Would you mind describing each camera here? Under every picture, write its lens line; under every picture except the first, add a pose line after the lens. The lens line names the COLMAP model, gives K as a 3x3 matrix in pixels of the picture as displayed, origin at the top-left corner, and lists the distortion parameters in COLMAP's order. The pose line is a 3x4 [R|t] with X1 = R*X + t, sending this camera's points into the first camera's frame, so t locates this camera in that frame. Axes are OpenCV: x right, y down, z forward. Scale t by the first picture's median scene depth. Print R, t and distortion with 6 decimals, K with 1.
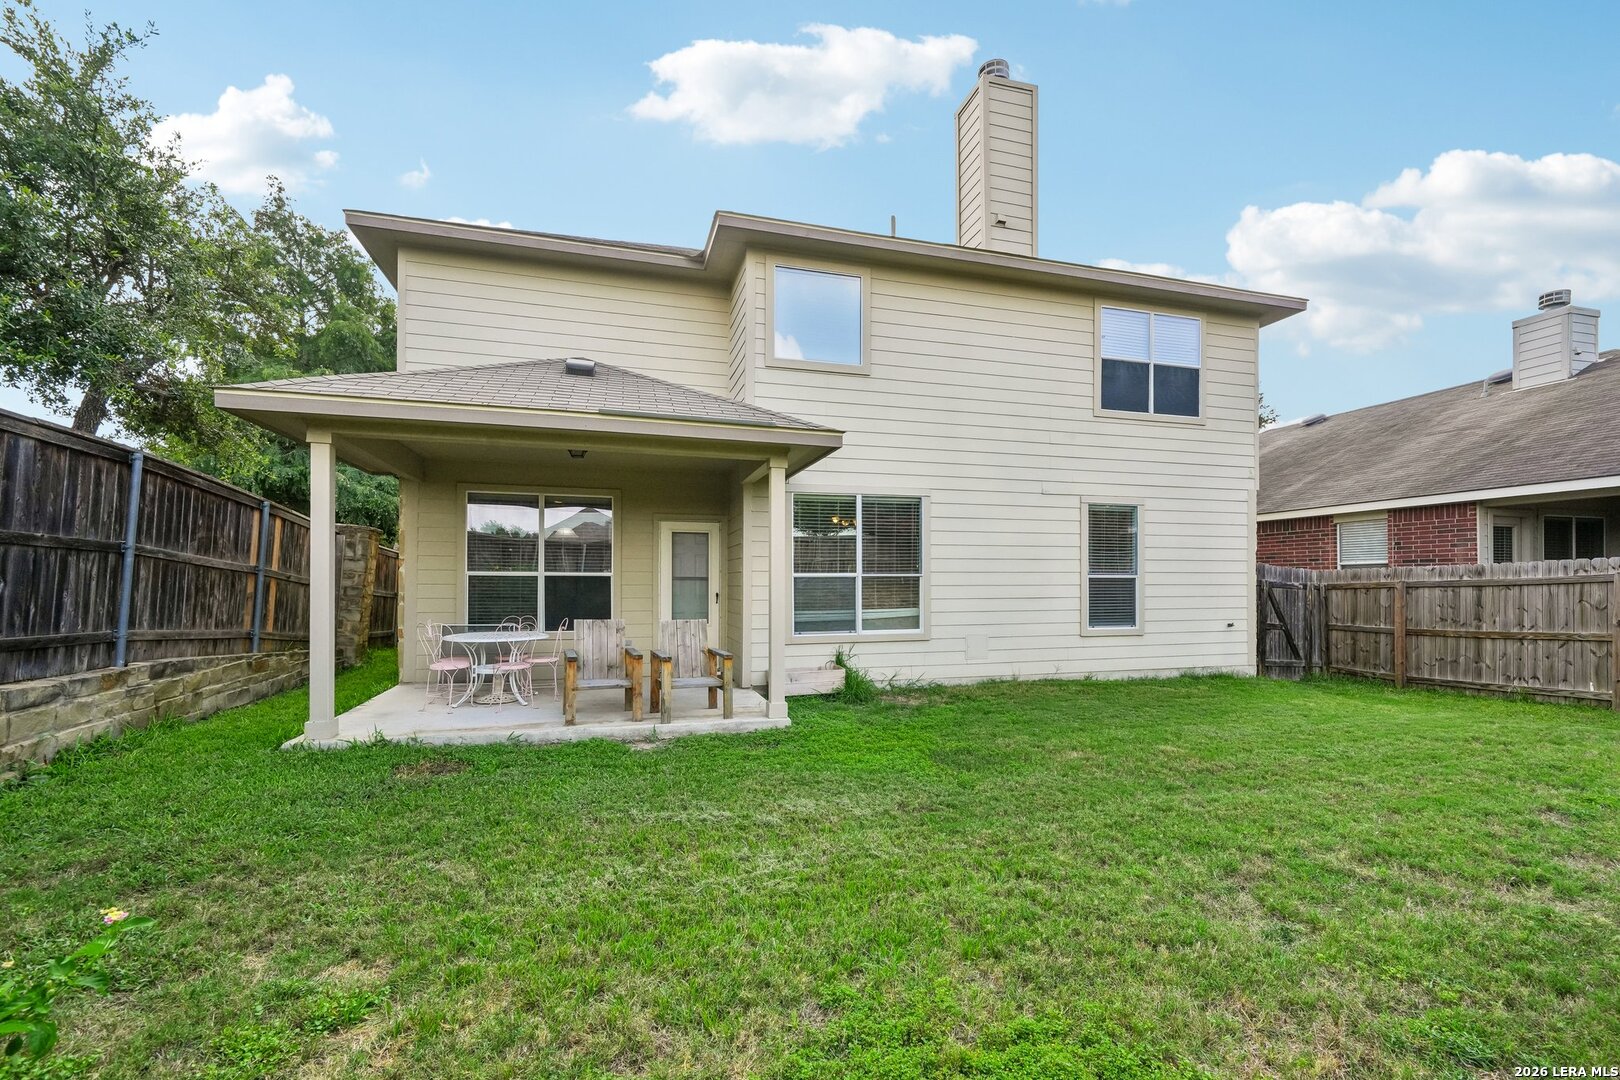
lens RADIAL K [[673.5, 0, 808.5], [0, 673.5, 584.1], [0, 0, 1]] dist [0.003208, 0.000946]
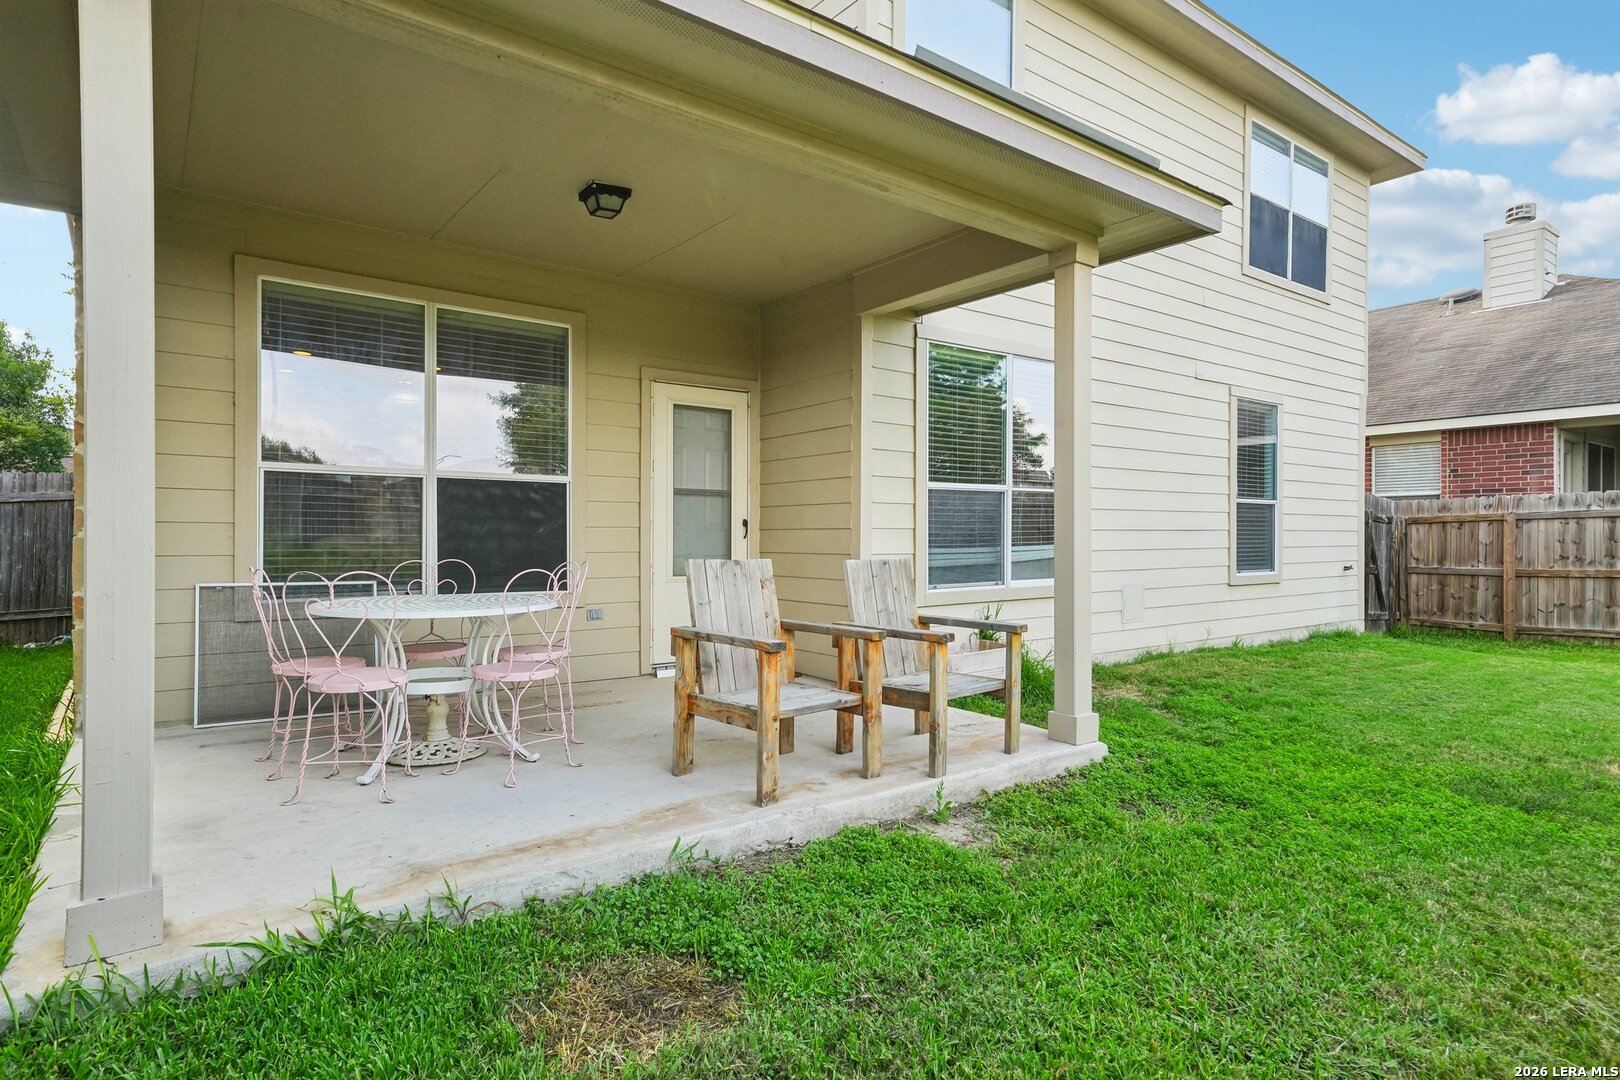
lens RADIAL K [[868.0, 0, 801.5], [0, 868.0, 541.2], [0, 0, 1]] dist [0.020858, 0.000070]
pose [[0.937559, -0.001594, 0.347823, -0.331048], [-0.001046, 0.999972, 0.007402, 0.024890], [-0.347825, -0.007303, 0.937531, 0.302343]]
